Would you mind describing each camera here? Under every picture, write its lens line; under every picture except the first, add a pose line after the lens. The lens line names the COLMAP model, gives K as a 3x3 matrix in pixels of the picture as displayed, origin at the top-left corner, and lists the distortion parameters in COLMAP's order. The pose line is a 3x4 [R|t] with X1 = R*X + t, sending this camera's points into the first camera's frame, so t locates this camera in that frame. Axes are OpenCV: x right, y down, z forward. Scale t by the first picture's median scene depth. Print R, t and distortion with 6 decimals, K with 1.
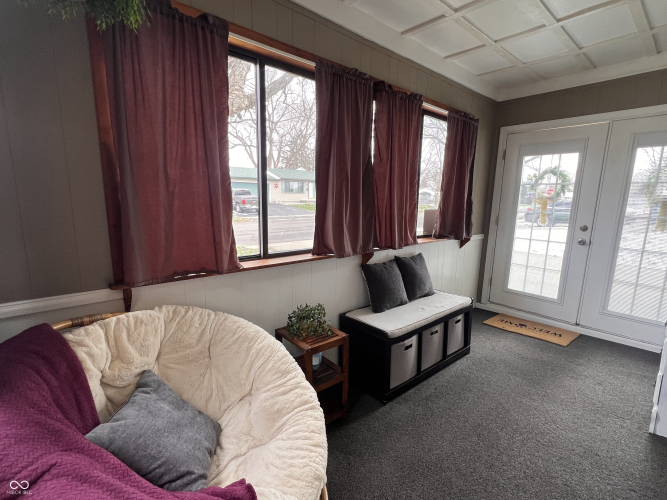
lens RADIAL K [[320.7, 0, 334.4], [0, 320.7, 252.5], [0, 0, 1]] dist [0.001153, -0.000651]
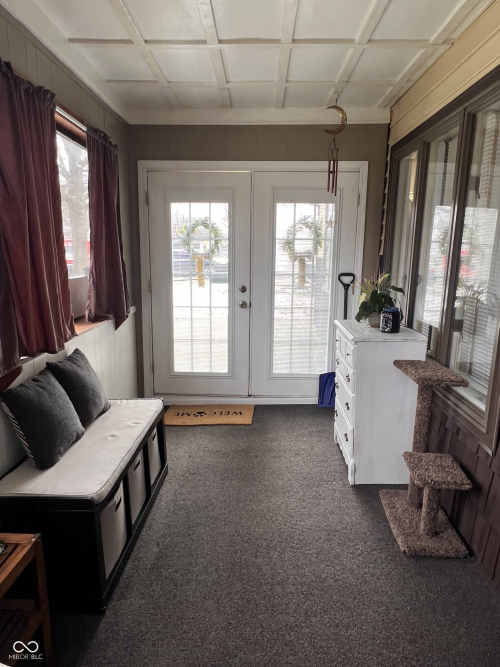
lens RADIAL K [[444.9, 0, 251.4], [0, 444.9, 334.0], [0, 0, 1]] dist [-0.003790, -0.000737]
pose [[0.670827, -0.150420, 0.726199, -0.131937], [0.132552, 0.987765, 0.082154, -0.053574], [-0.729672, 0.041148, 0.682558, 0.150948]]
